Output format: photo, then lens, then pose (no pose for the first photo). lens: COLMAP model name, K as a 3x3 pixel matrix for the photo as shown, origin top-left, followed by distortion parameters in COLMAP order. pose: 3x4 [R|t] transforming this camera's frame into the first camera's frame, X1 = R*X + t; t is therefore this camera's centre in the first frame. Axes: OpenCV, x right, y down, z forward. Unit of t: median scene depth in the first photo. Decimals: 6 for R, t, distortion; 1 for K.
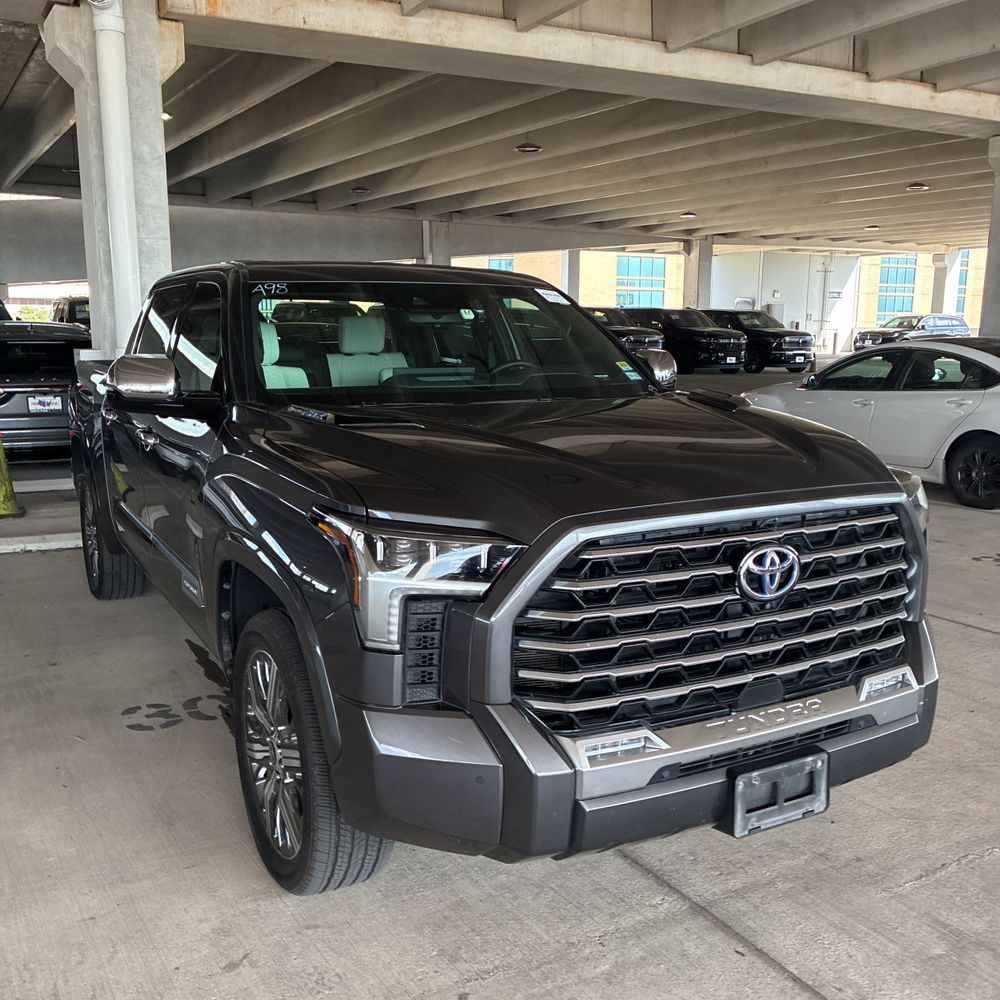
lens RADIAL K [[1023.4, 0, 479.8], [0, 1023.4, 519.1], [0, 0, 1]] dist [0.021606, 0.000000]
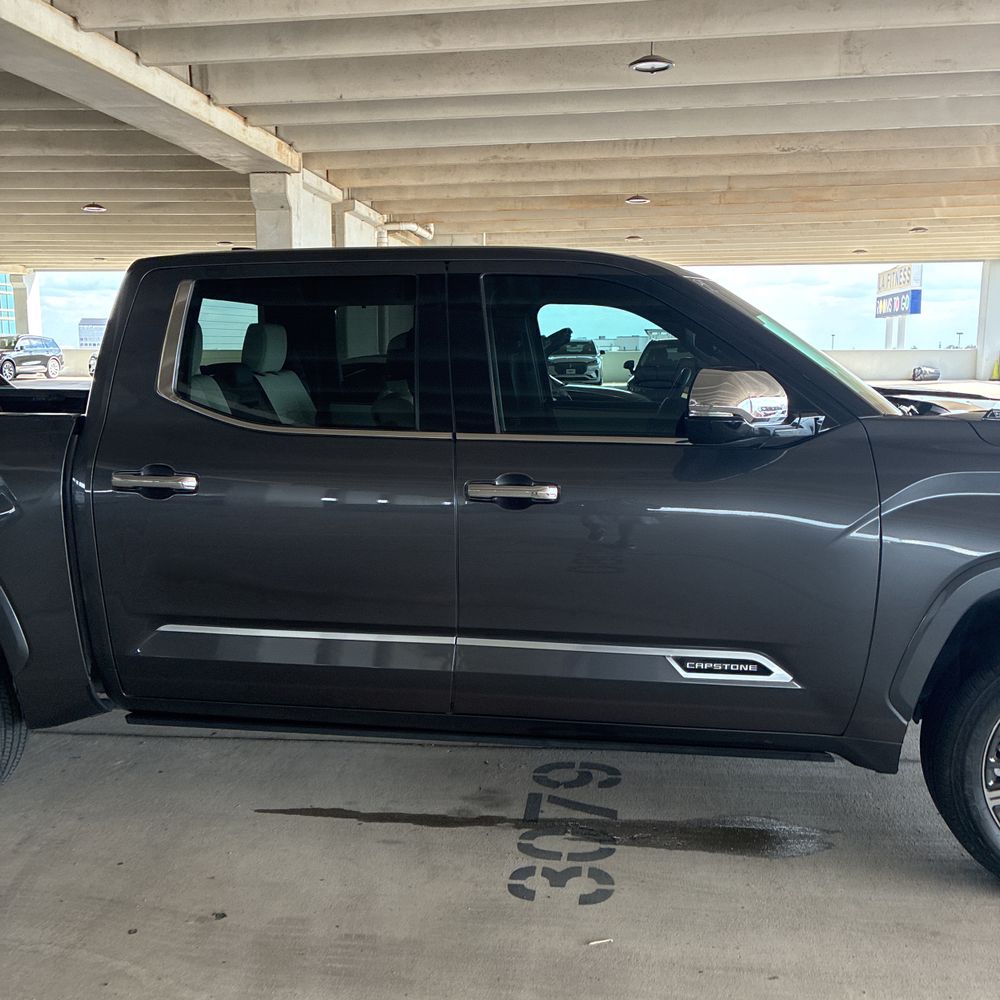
lens RADIAL K [[1023.4, 0, 492.9], [0, 1023.4, 501.7], [0, 0, 1]] dist [0.021606, 0.000000]
pose [[0.596128, -0.123565, 0.793324, -0.293666], [0.153312, 0.987424, 0.038593, -0.032930], [-0.788116, 0.098620, 0.607575, 0.194619]]
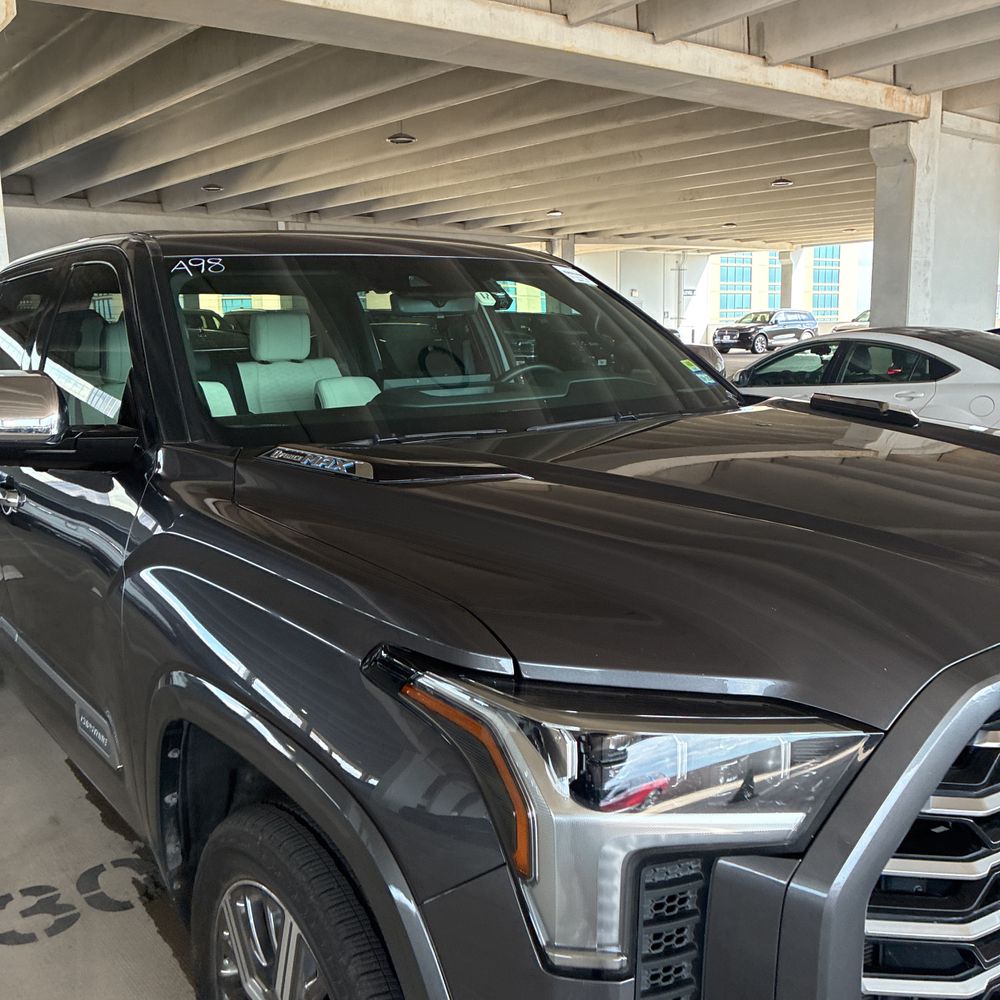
lens RADIAL K [[1023.4, 0, 492.2], [0, 1023.4, 500.5], [0, 0, 1]] dist [0.021606, 0.000000]
pose [[0.987475, -0.049292, 0.149879, -0.036476], [0.052502, 0.998467, -0.017534, -0.015262], [-0.148785, 0.025183, 0.988549, 0.094722]]
